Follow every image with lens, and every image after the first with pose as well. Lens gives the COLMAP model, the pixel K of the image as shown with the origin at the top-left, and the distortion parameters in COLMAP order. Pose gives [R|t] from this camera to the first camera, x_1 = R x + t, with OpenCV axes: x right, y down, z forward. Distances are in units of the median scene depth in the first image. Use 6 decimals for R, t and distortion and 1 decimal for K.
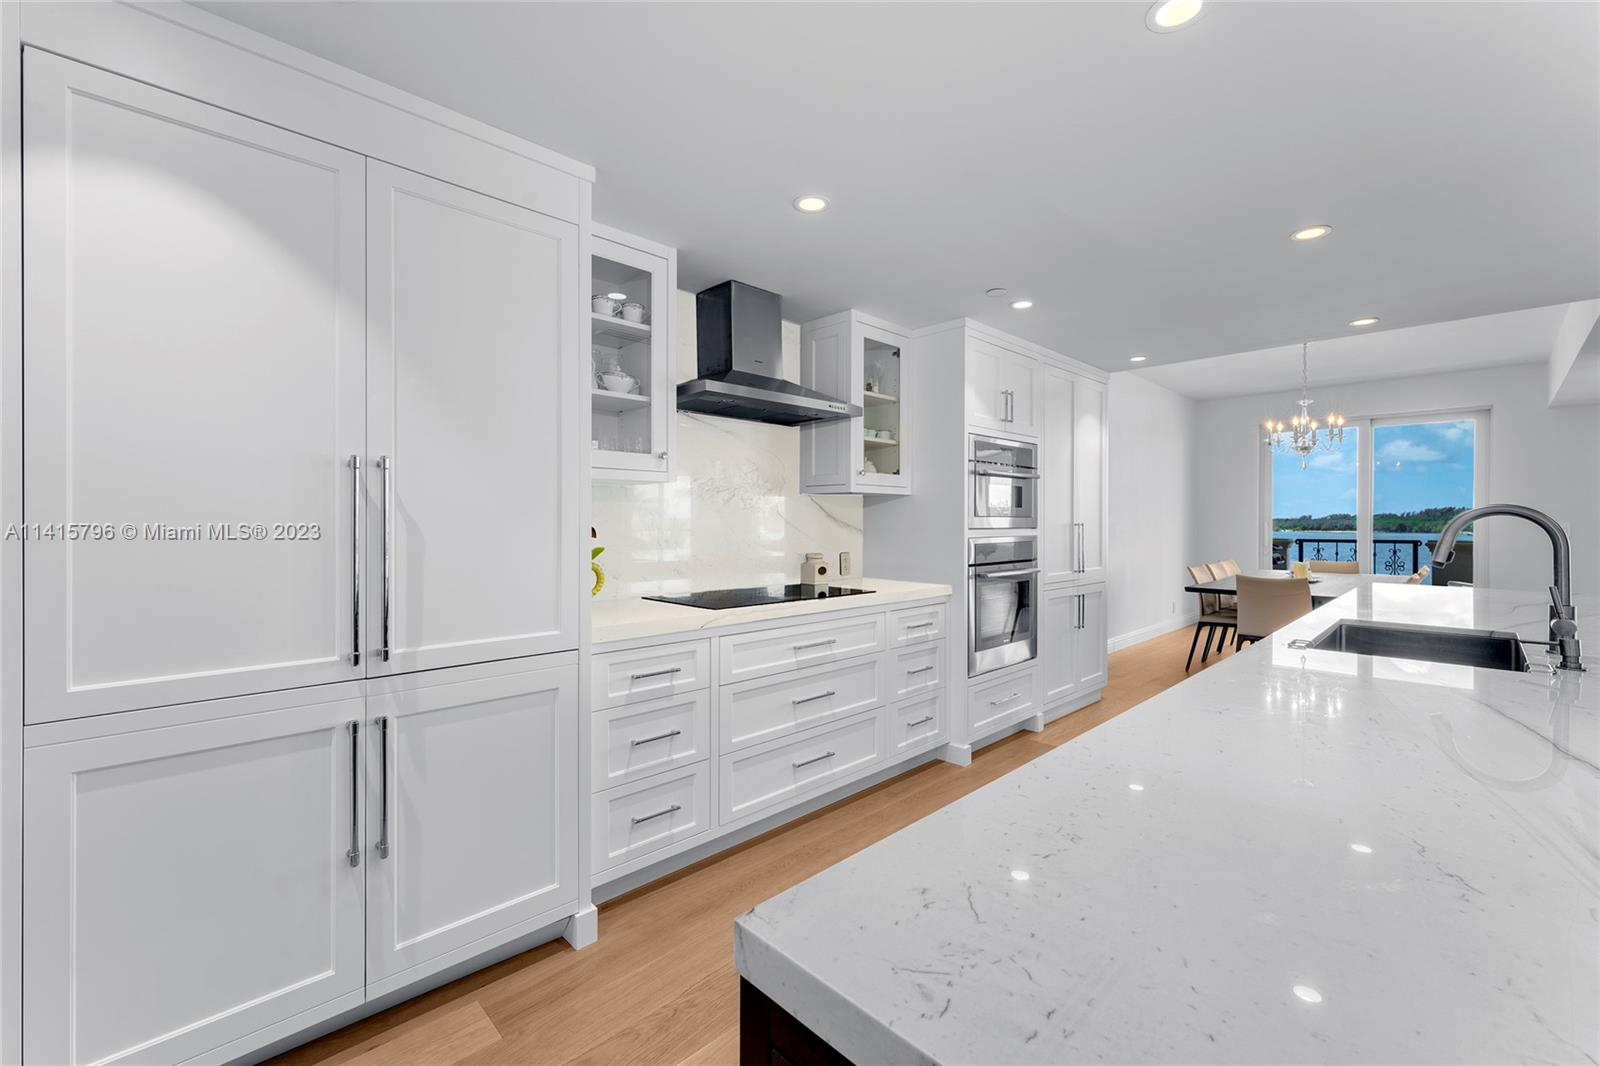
lens RADIAL K [[659.2, 0, 805.2], [0, 659.2, 522.0], [0, 0, 1]] dist [0.000661, 0.000017]
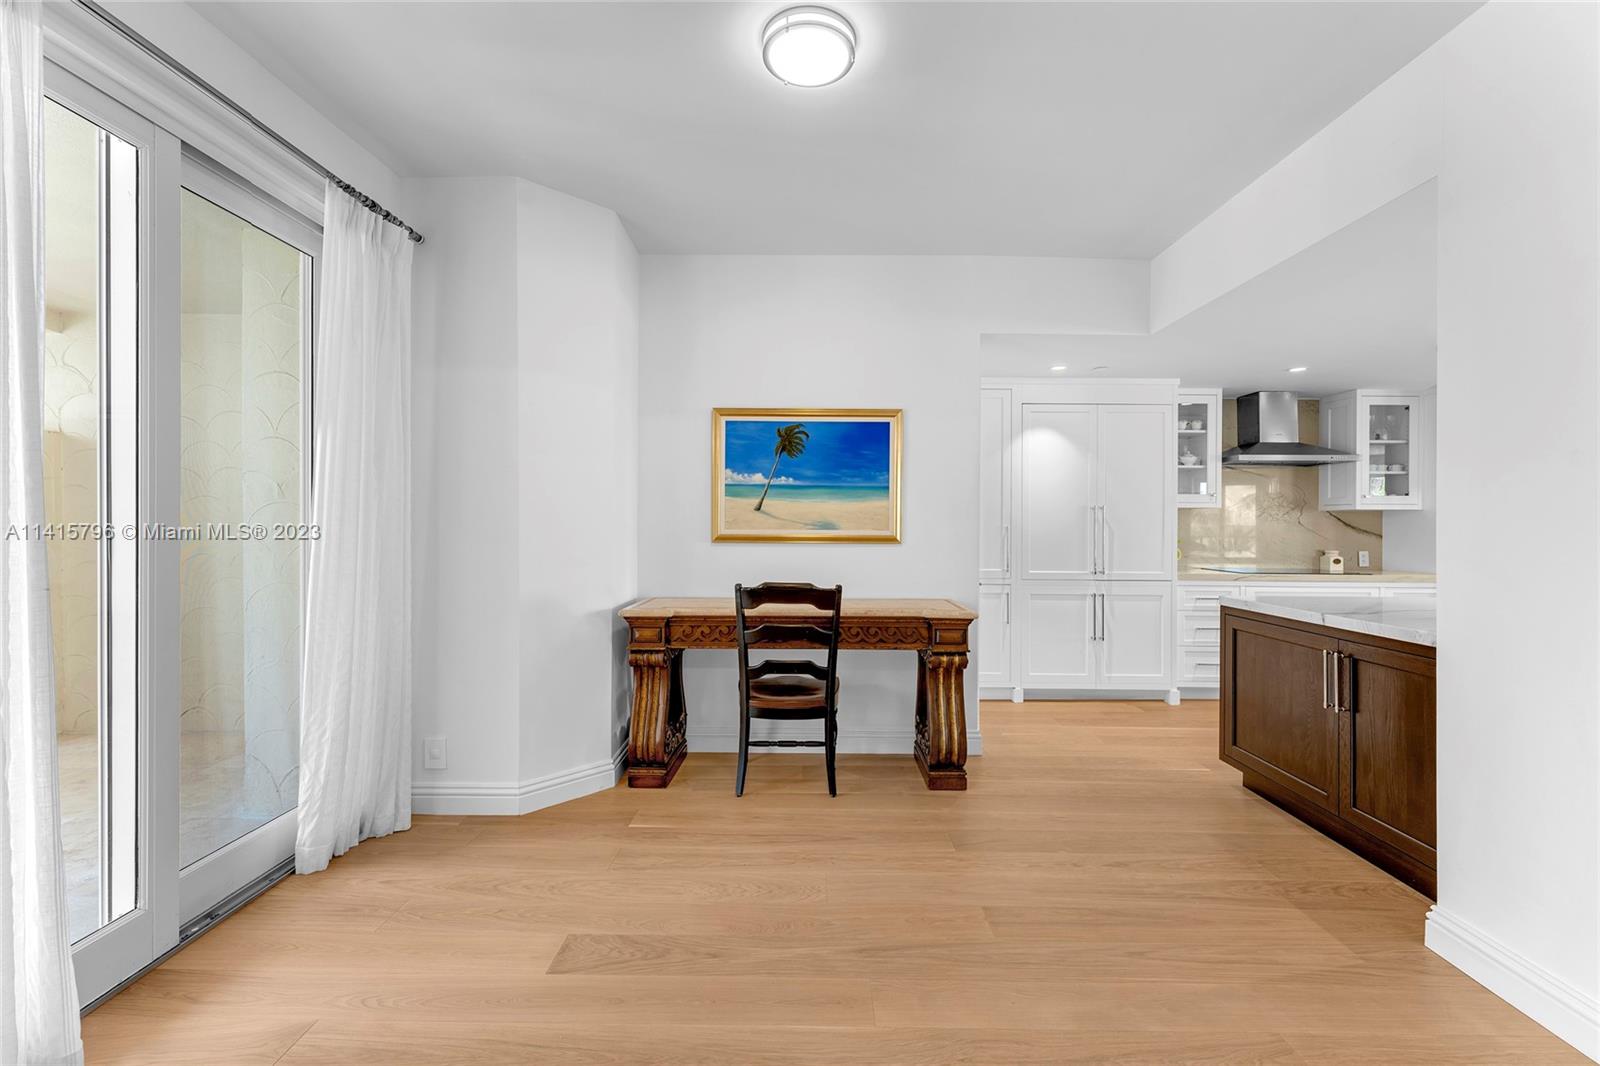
lens RADIAL K [[666.5, 0, 812.0], [0, 666.5, 523.5], [0, 0, 1]] dist [0.000321, 0.000120]
pose [[0.716285, 0.001600, -0.697806, 0.241587], [-0.006684, 0.999967, -0.004567, 0.001903], [0.697775, 0.007935, 0.716273, -0.970175]]
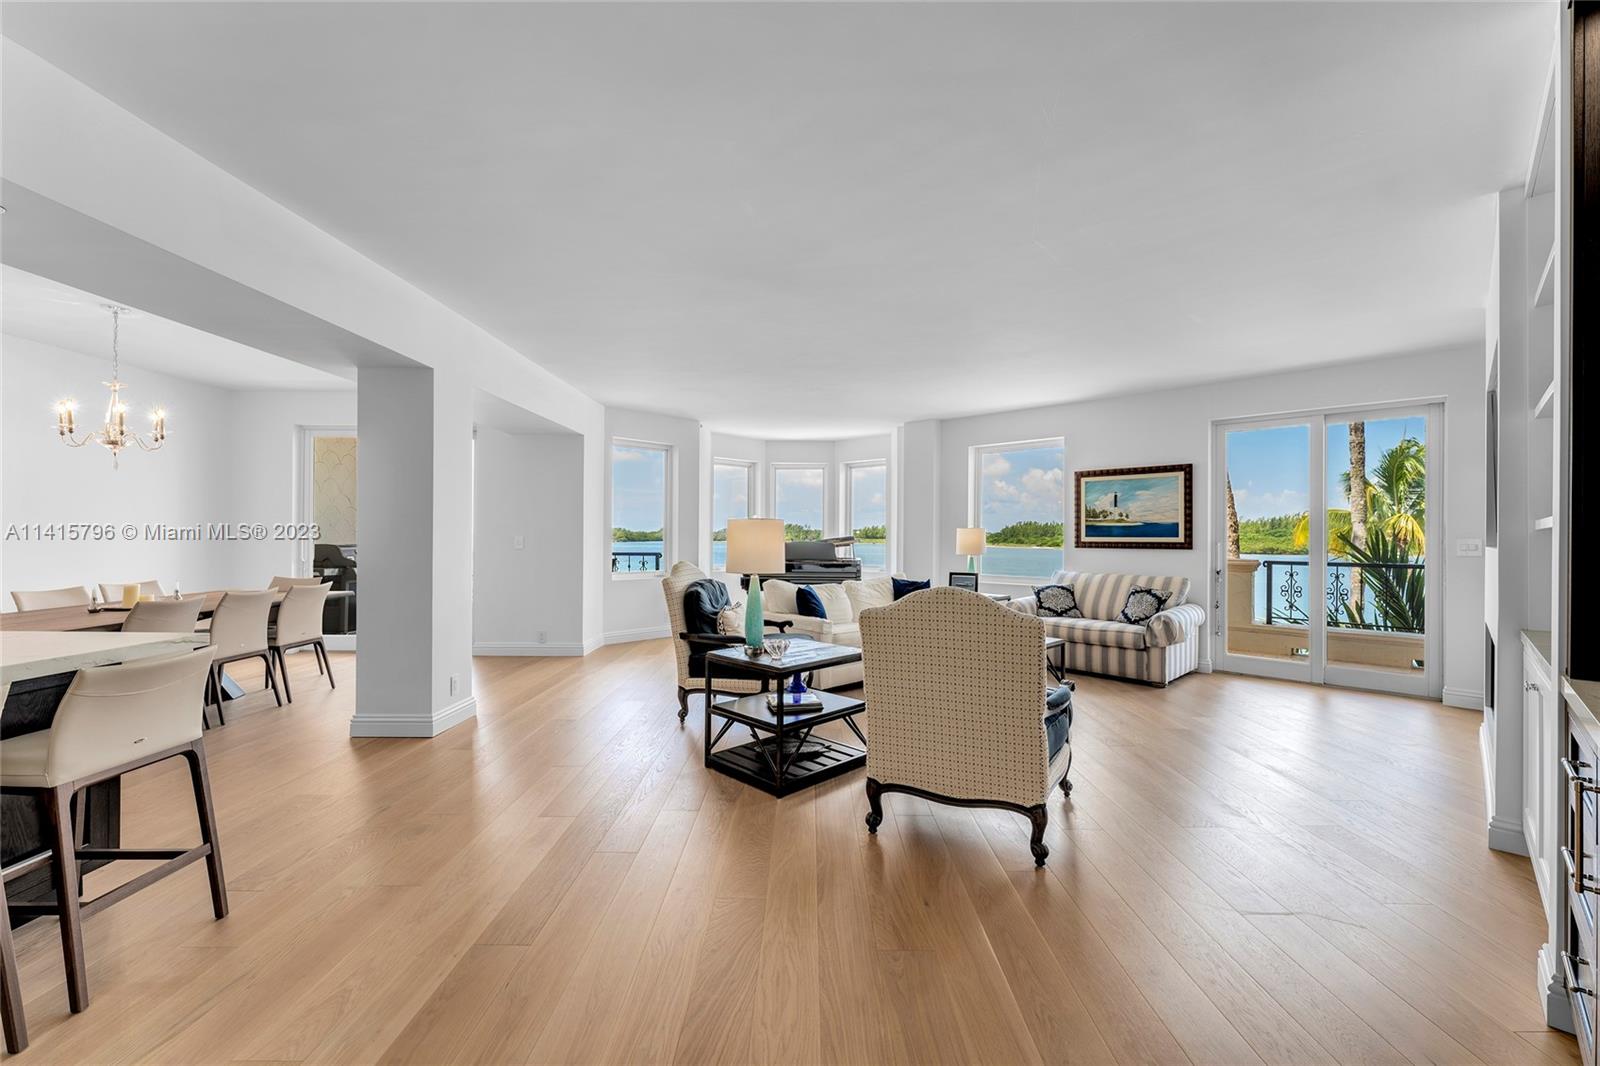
lens RADIAL K [[650.0, 0, 803.9], [0, 650.0, 536.1], [0, 0, 1]] dist [0.000683, 0.000115]
pose [[0.699827, -0.000503, 0.714313, 1.258565], [-0.001503, 0.999997, 0.002177, -0.004576], [-0.714311, -0.002597, 0.699823, -0.261703]]
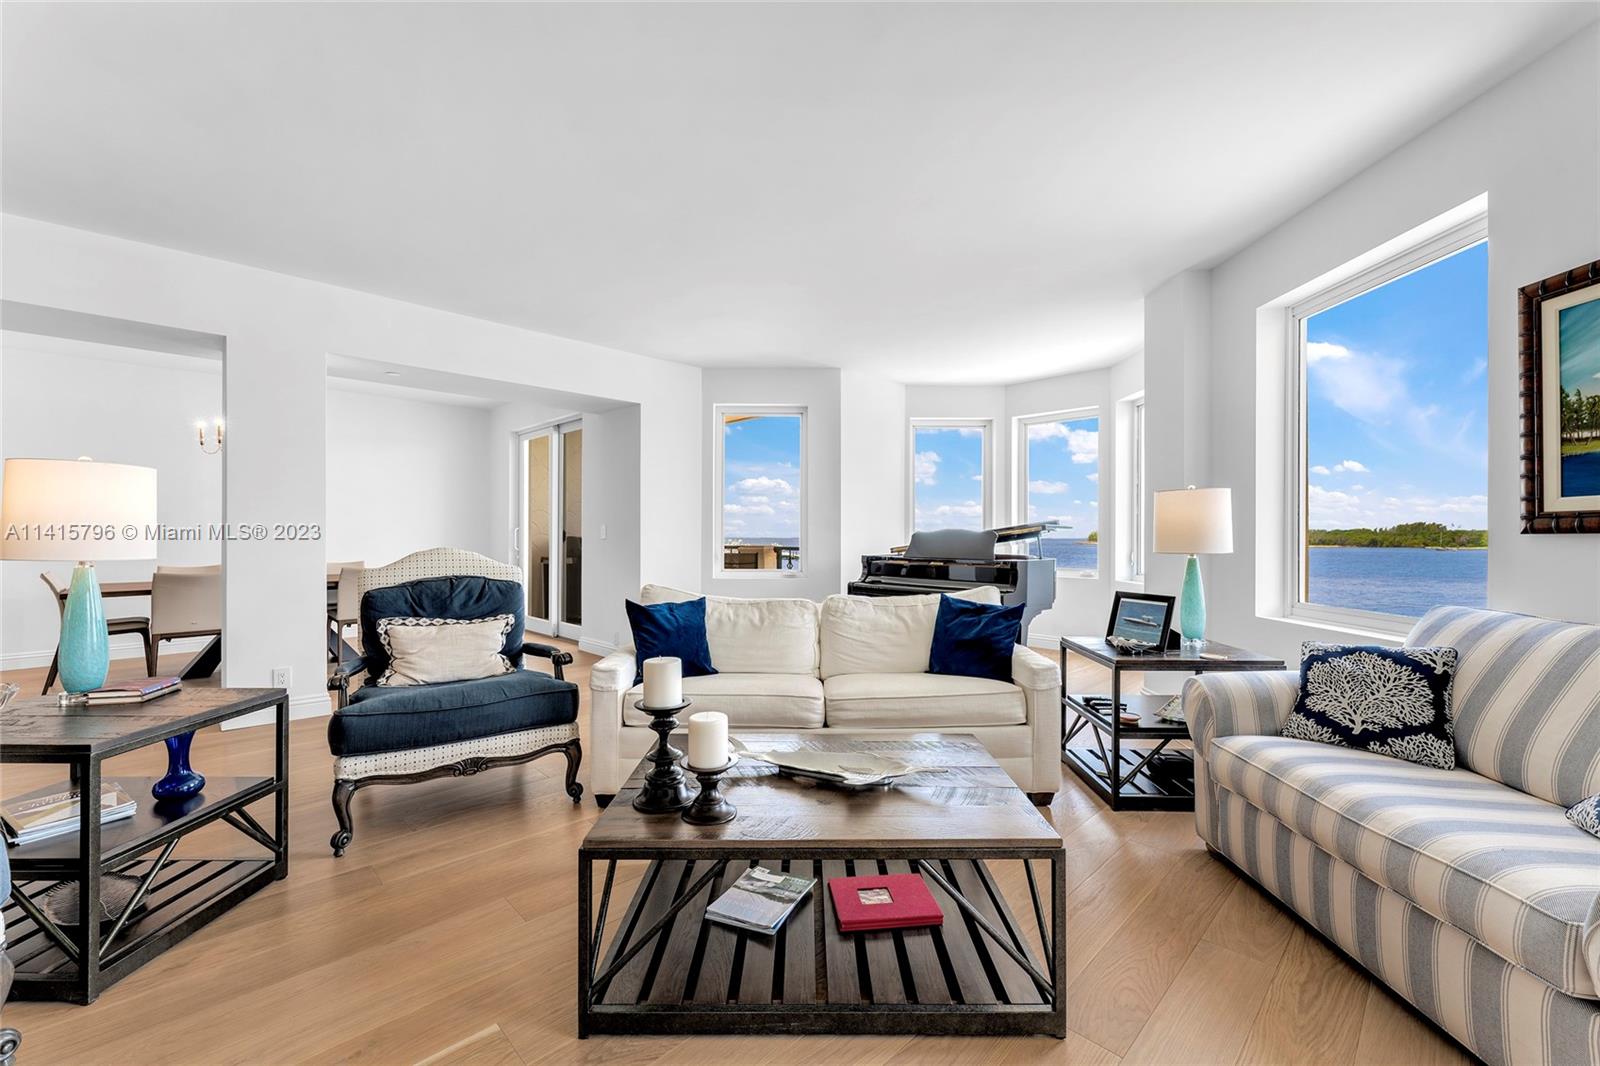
lens RADIAL K [[650.0, 0, 803.9], [0, 650.0, 536.1], [0, 0, 1]] dist [0.000683, 0.000115]
pose [[0.999968, -0.001544, 0.007895, 2.654090], [0.001566, 0.999995, -0.002713, 0.039564], [-0.007891, 0.002726, 0.999965, -0.060029]]
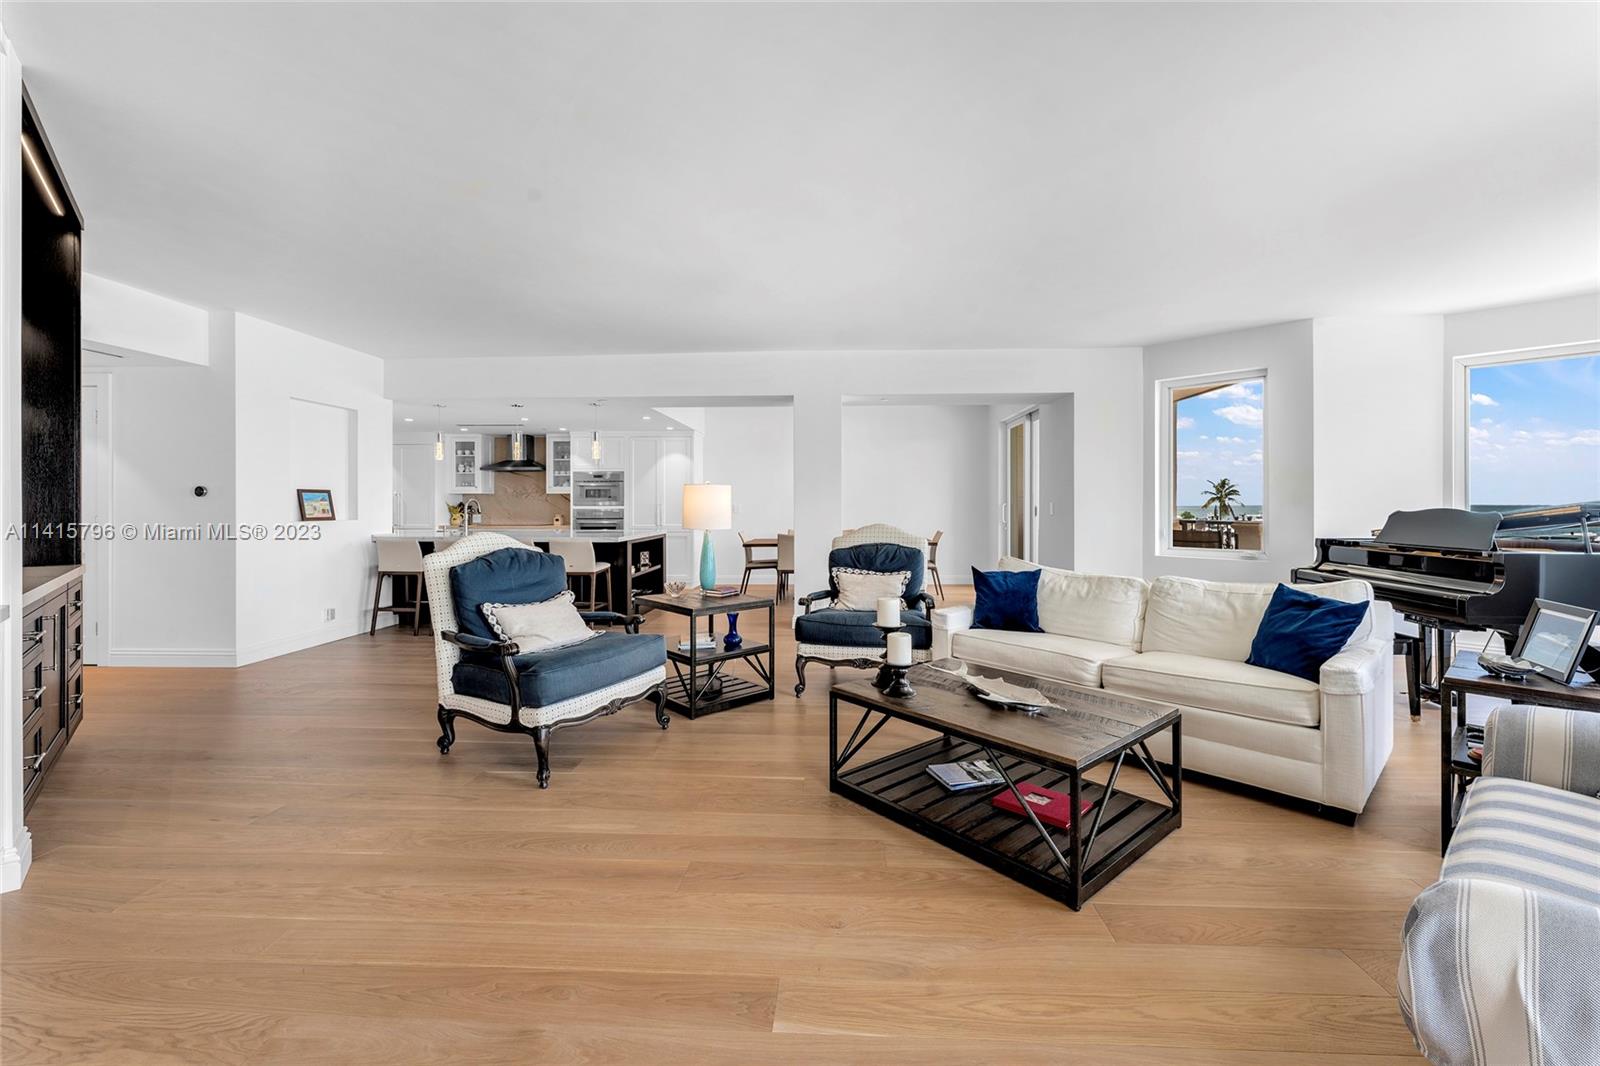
lens RADIAL K [[657.6, 0, 799.9], [0, 657.6, 504.5], [0, 0, 1]] dist [0.000570, 0.000093]
pose [[0.679323, -0.002714, -0.733835, 3.073647], [0.000540, 0.999995, -0.003198, 0.015483], [0.733840, 0.001776, 0.679321, -0.207931]]
